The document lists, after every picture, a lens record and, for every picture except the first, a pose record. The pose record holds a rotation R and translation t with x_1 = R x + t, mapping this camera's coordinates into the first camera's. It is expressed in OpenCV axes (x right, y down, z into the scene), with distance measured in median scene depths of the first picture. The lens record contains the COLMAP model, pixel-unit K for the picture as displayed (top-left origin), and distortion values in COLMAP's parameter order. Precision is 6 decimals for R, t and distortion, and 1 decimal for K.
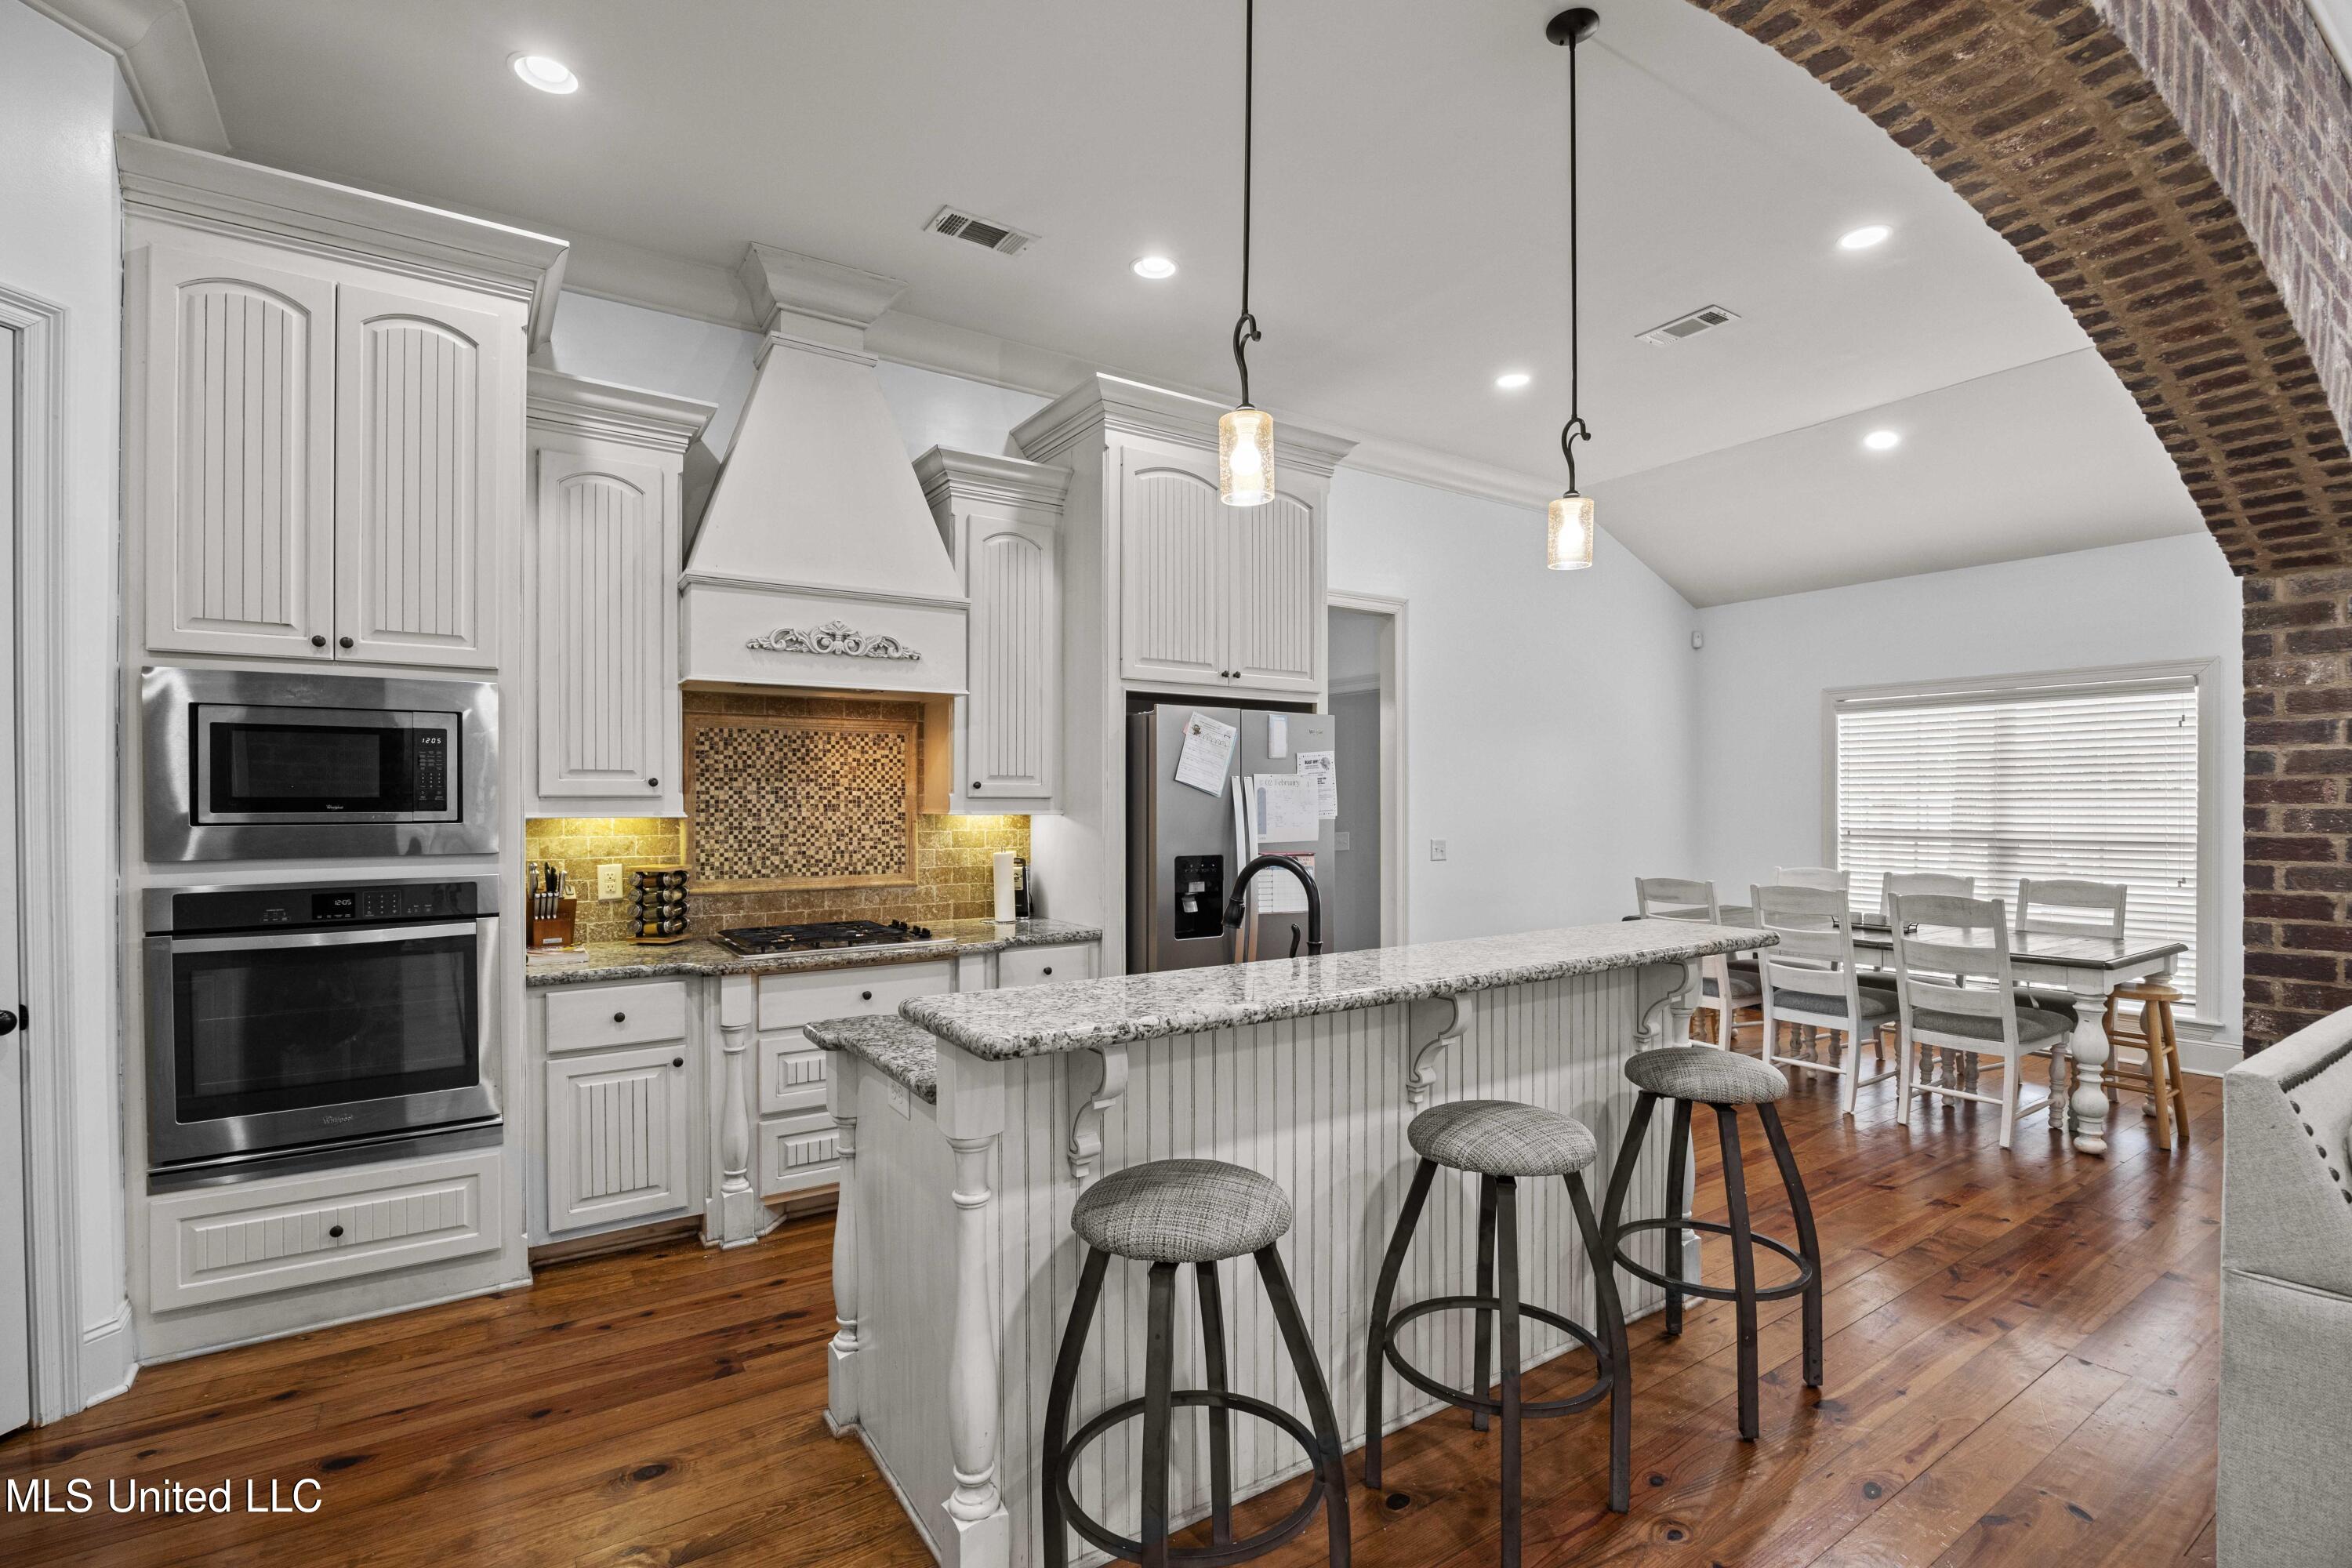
lens RADIAL K [[1068.5, 0, 1181.5], [0, 1068.5, 807.0], [0, 0, 1]] dist [-0.019547, 0.000461]
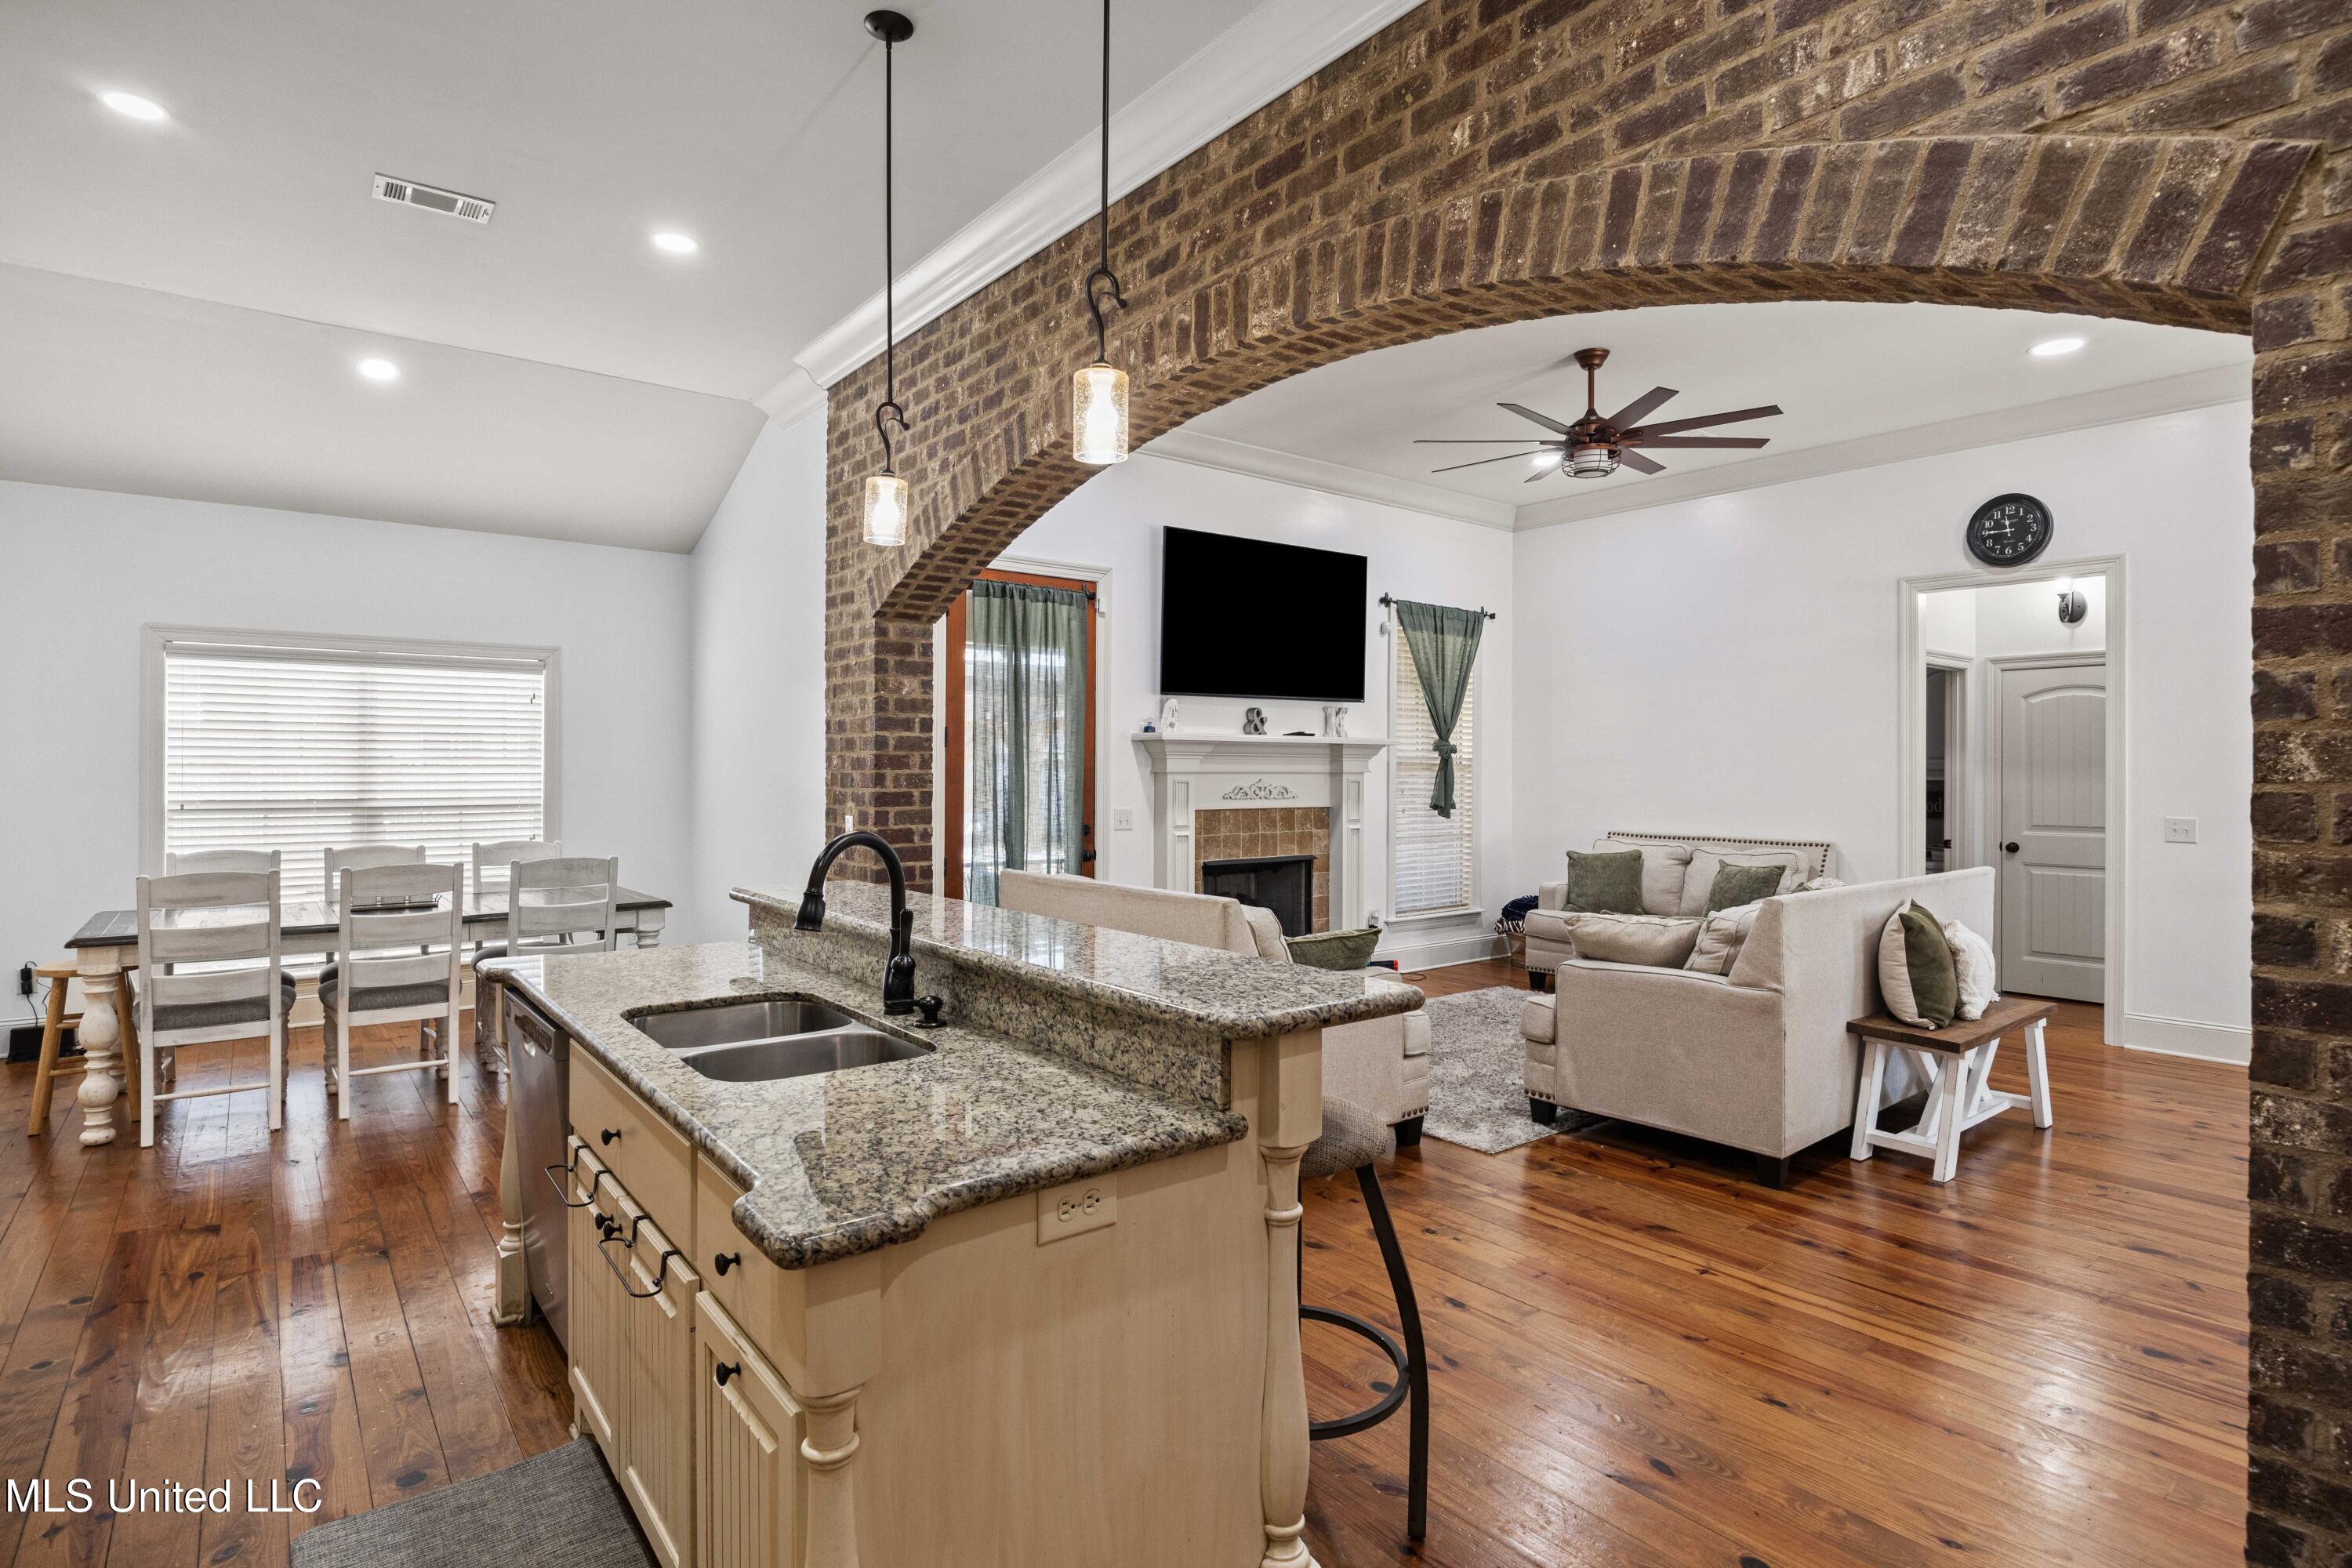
lens RADIAL K [[1183.2, 0, 1184.0], [0, 1183.2, 764.0], [0, 0, 1]] dist [-0.007236, -0.000667]
pose [[-0.075610, 0.005236, 0.997124, -0.725669], [0.003899, 0.999980, -0.004956, -0.001577], [-0.997130, 0.003513, -0.075629, 0.710987]]
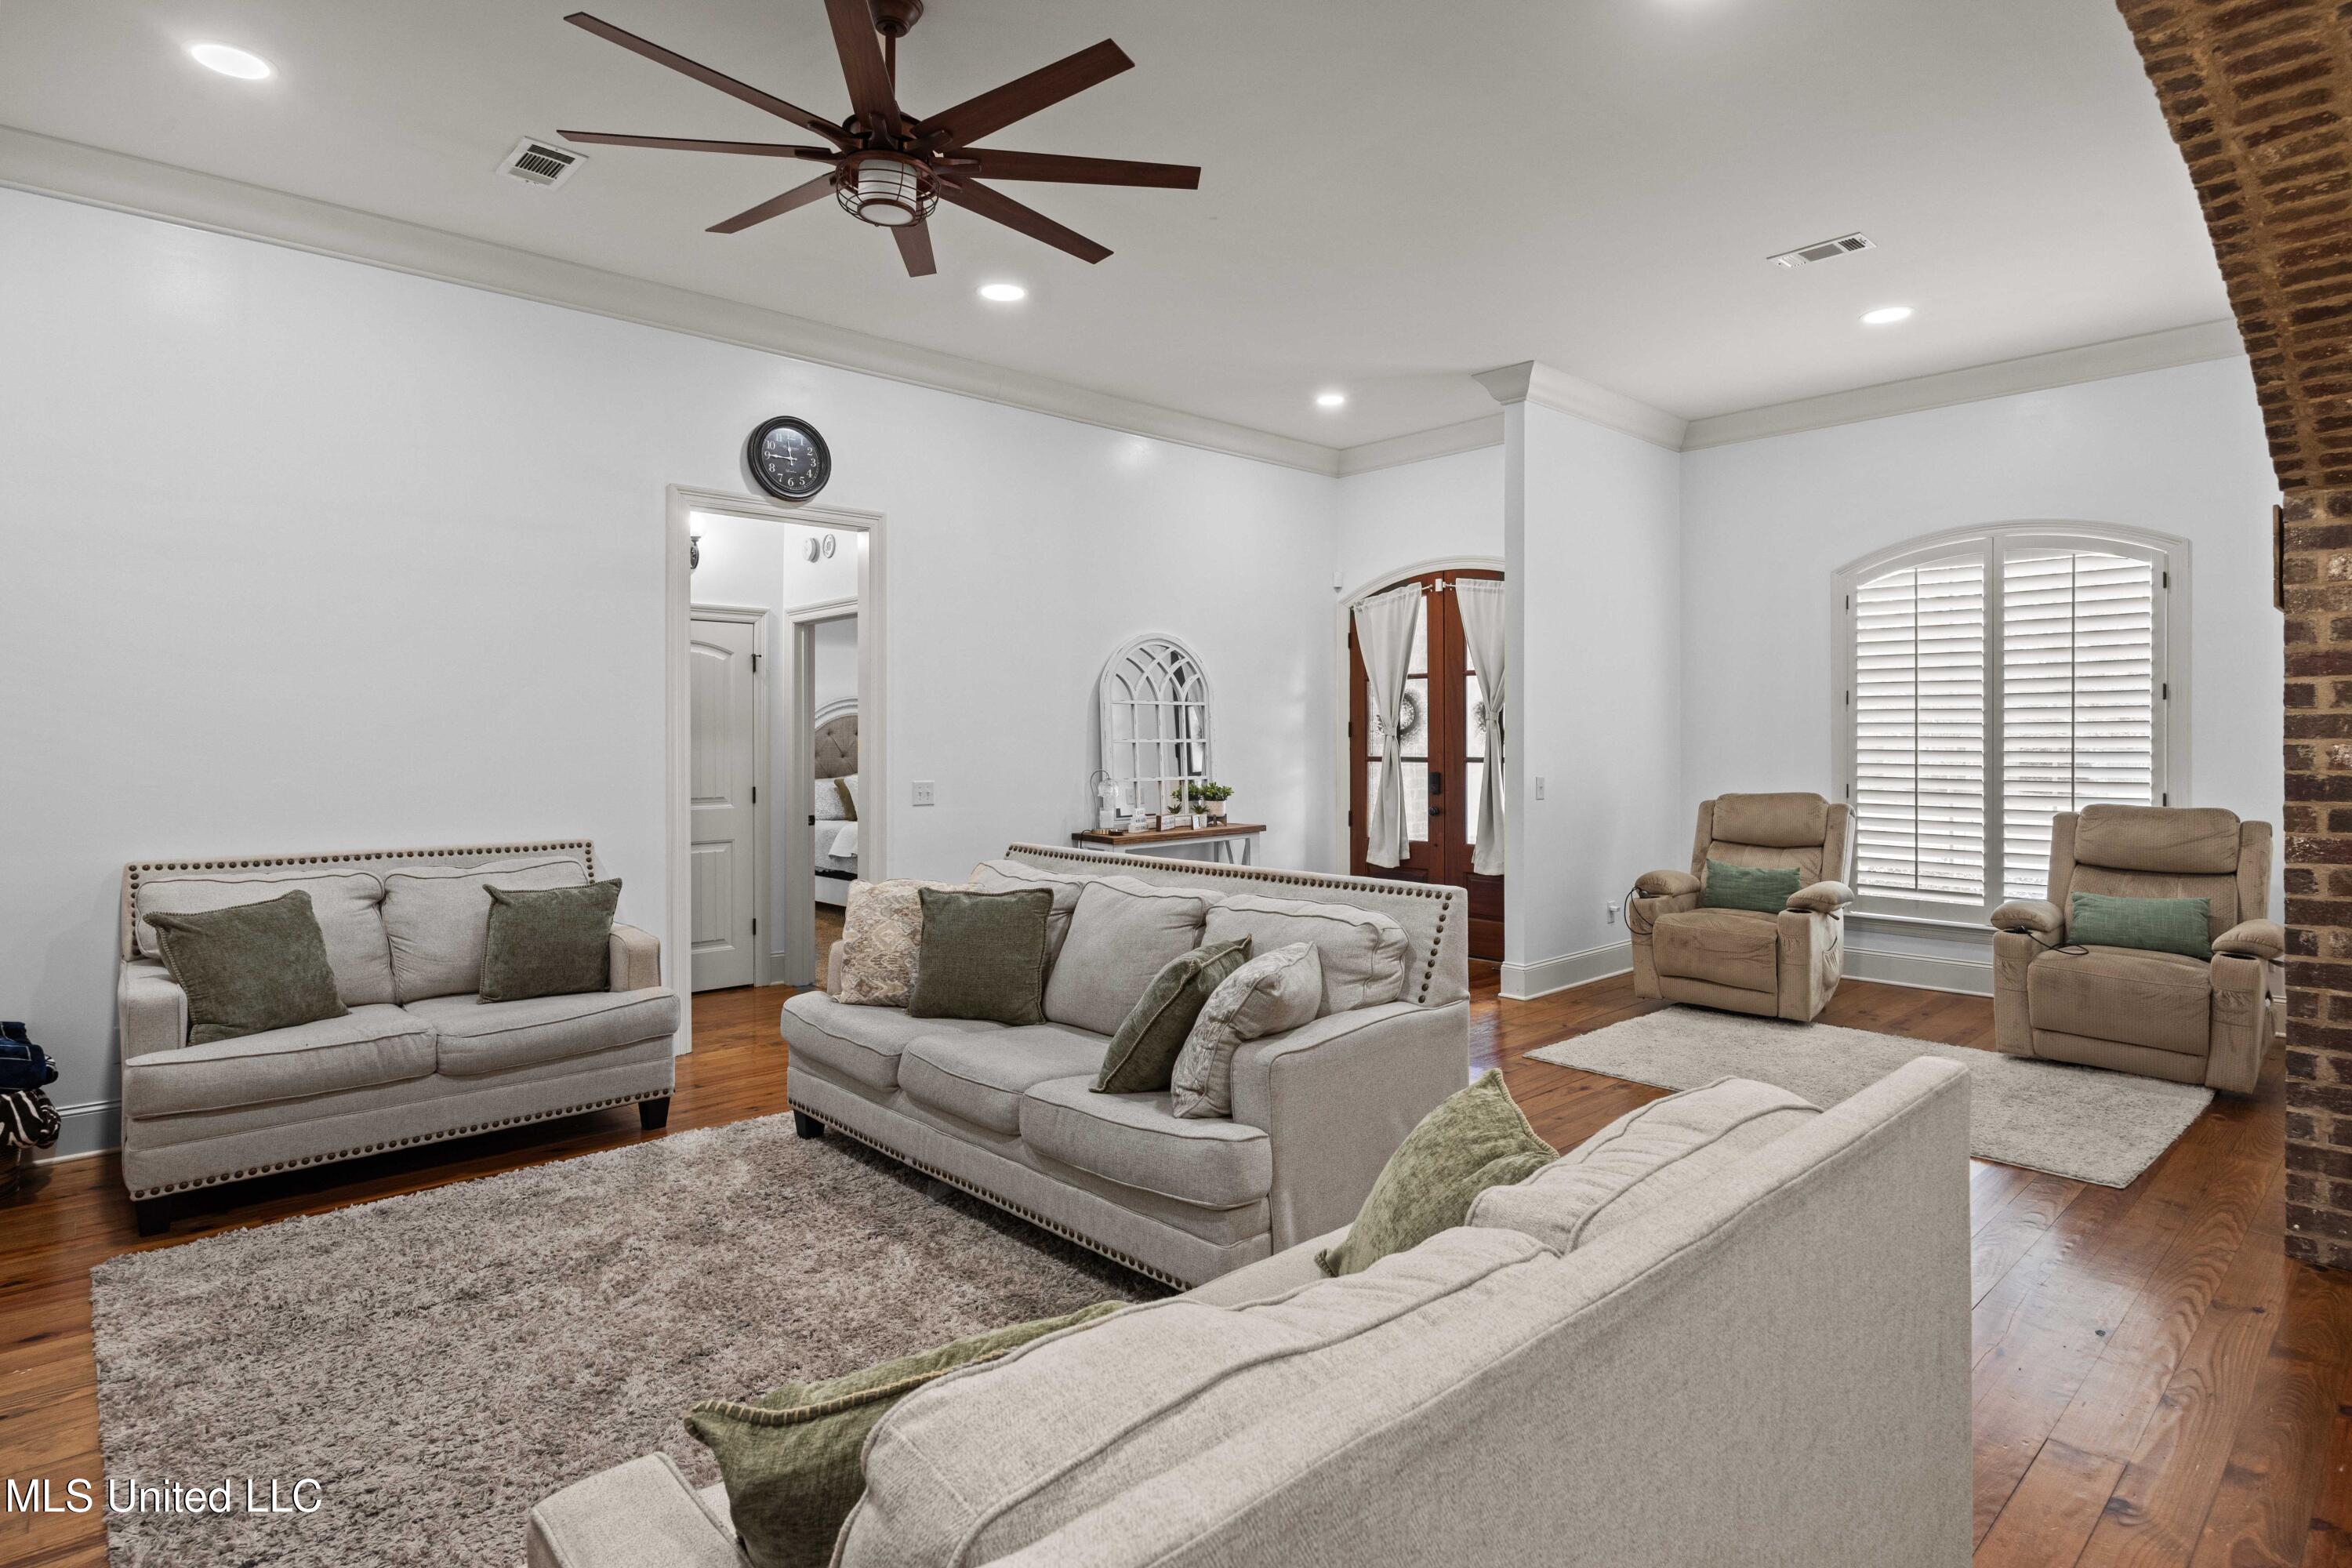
lens RADIAL K [[1218.3, 0, 1184.5], [0, 1218.3, 730.3], [0, 0, 1]] dist [-0.004339, -0.002194]
pose [[-0.988682, 0.001542, -0.150016, 0.989292], [0.001422, 0.999999, 0.000906, -0.004736], [0.150017, 0.000683, -0.988683, 1.043366]]
